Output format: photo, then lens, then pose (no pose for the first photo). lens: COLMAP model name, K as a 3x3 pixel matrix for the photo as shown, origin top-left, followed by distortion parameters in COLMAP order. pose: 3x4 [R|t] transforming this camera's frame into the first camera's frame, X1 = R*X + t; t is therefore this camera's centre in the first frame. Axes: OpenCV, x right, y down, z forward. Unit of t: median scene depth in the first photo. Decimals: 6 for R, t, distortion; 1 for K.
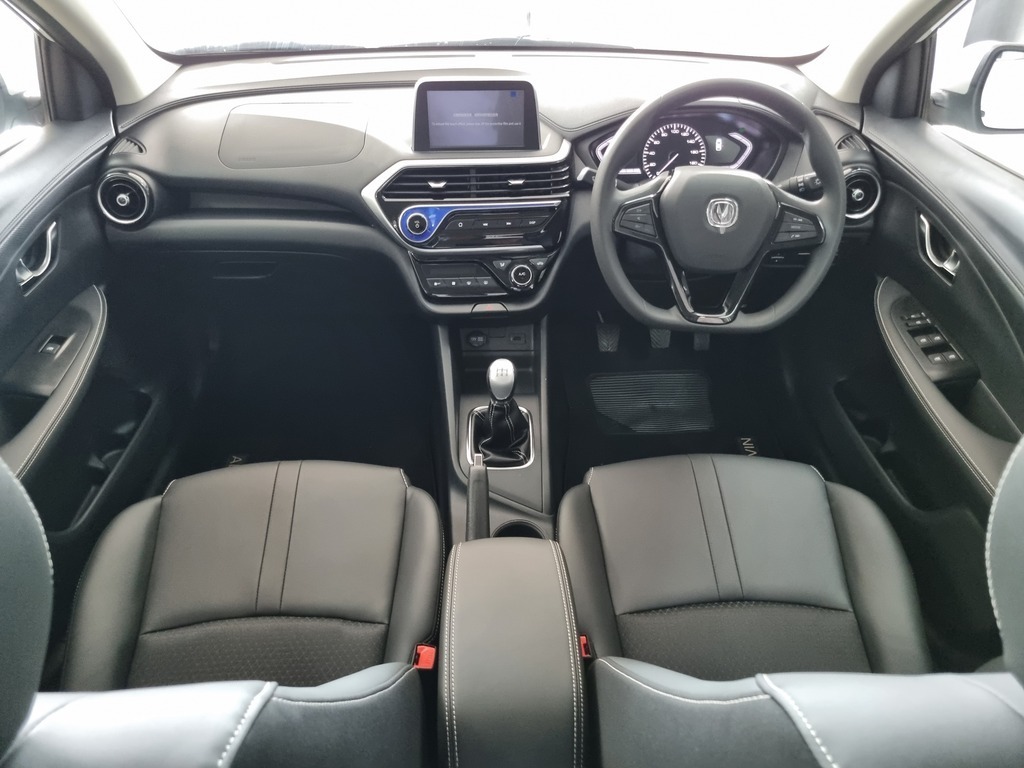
lens RADIAL K [[771.2, 0, 522.1], [0, 771.2, 381.8], [0, 0, 1]] dist [0.067868, -0.044588]
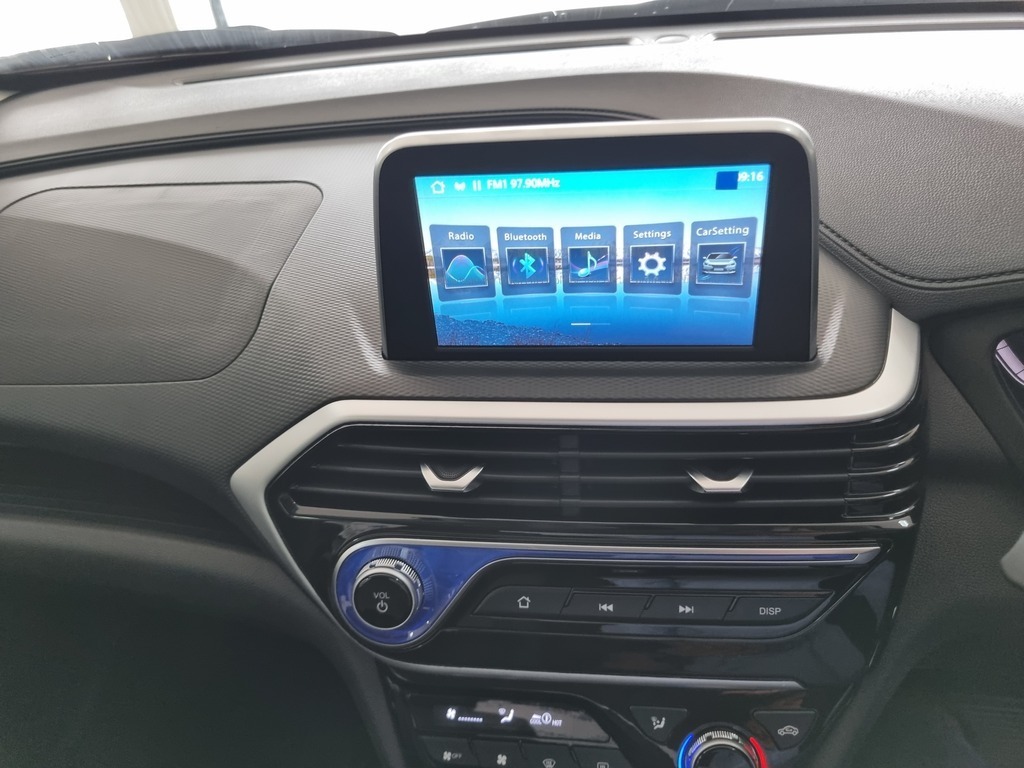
lens RADIAL K [[778.3, 0, 525.8], [0, 778.3, 389.9], [0, 0, 1]] dist [0.027239, -0.000408]
pose [[0.975603, 0.050772, -0.213592, -0.017809], [-0.044578, 0.998437, 0.033719, -0.298758], [0.214970, -0.023375, 0.976341, 0.706596]]
